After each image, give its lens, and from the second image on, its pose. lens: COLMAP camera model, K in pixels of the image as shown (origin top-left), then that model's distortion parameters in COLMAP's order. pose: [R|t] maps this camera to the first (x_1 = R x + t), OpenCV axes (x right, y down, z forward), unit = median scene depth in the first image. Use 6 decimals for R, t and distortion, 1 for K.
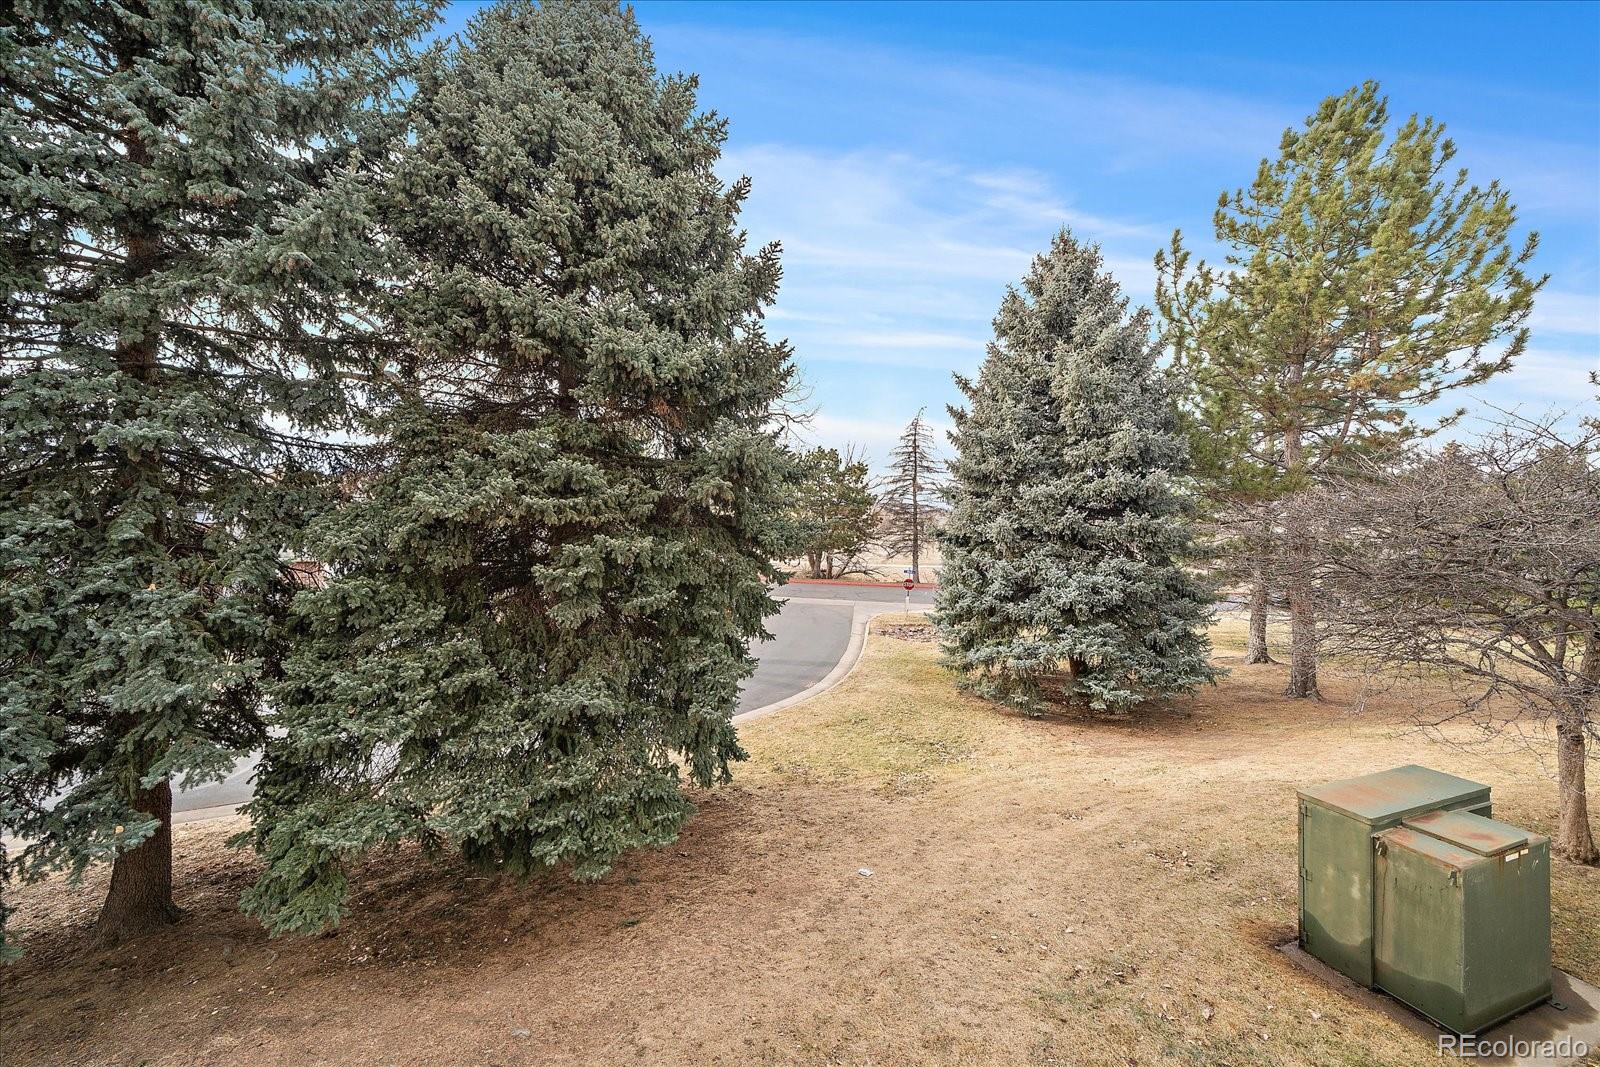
lens RADIAL K [[599.8, 0, 800.8], [0, 599.8, 528.9], [0, 0, 1]] dist [-0.009501, 0.000752]
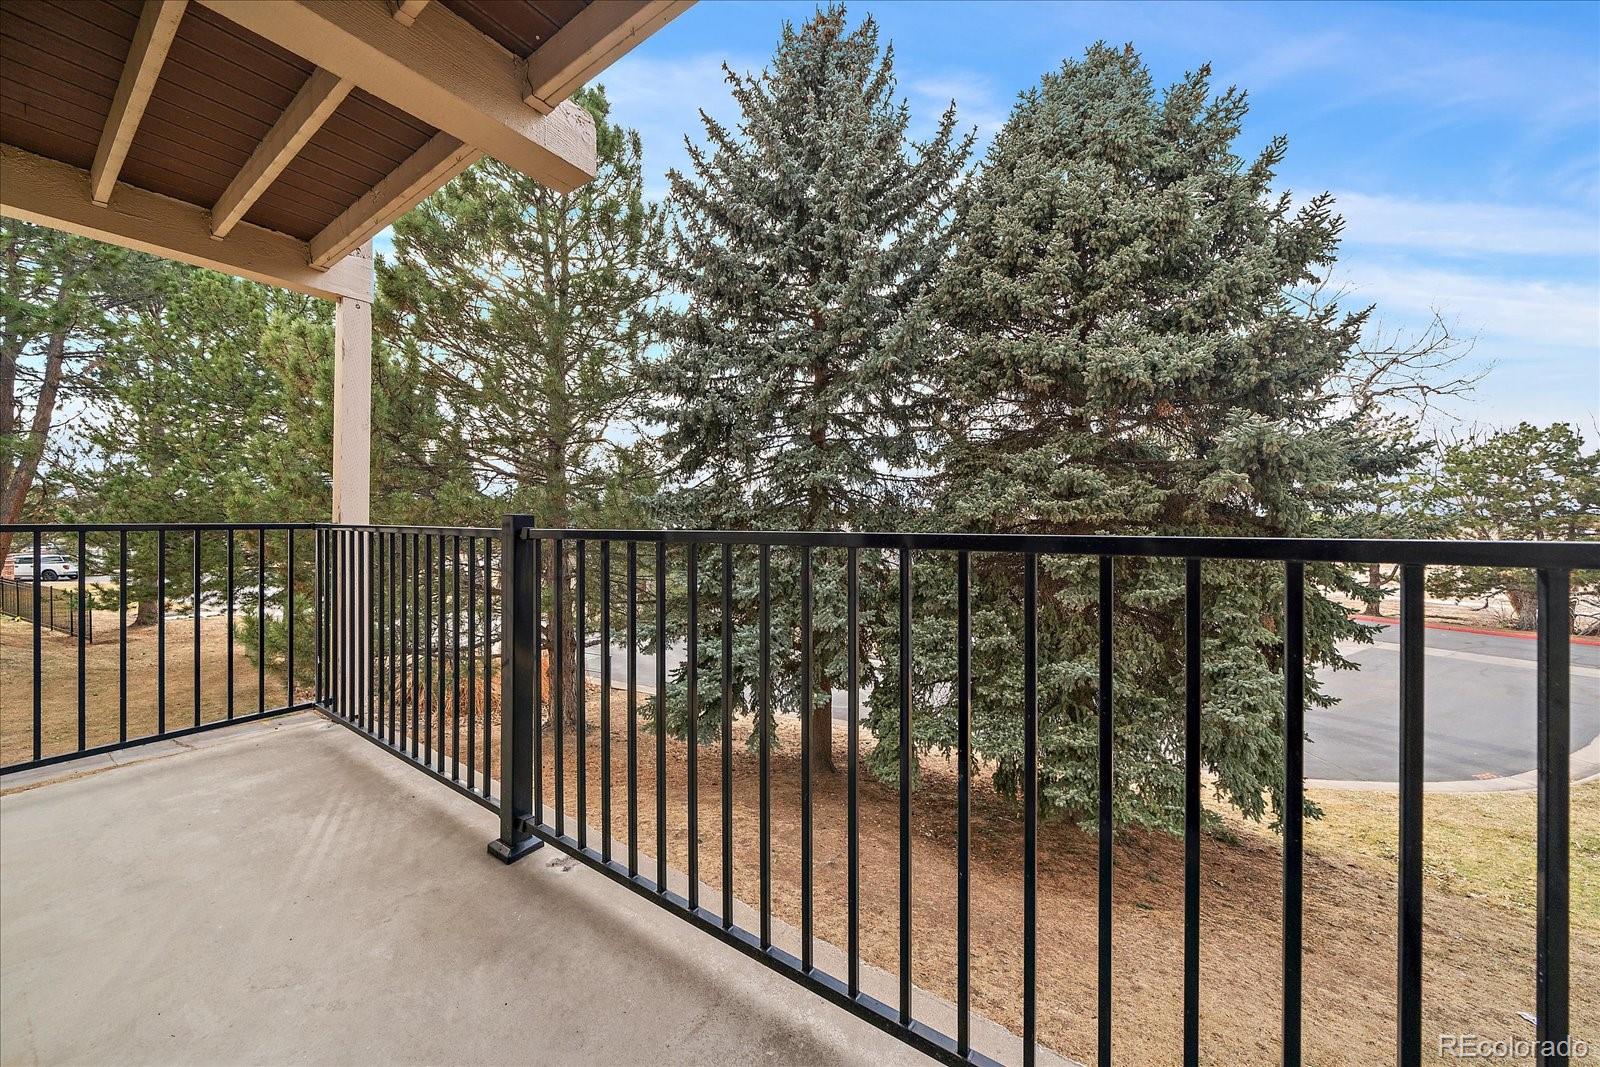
lens RADIAL K [[560.8, 0, 787.5], [0, 560.8, 525.2], [0, 0, 1]] dist [-0.001211, 0.000030]
pose [[0.638074, -0.029272, -0.769418, 0.095154], [-0.000702, 0.999255, -0.038598, 0.037464], [0.769975, 0.025169, 0.637578, -0.125594]]
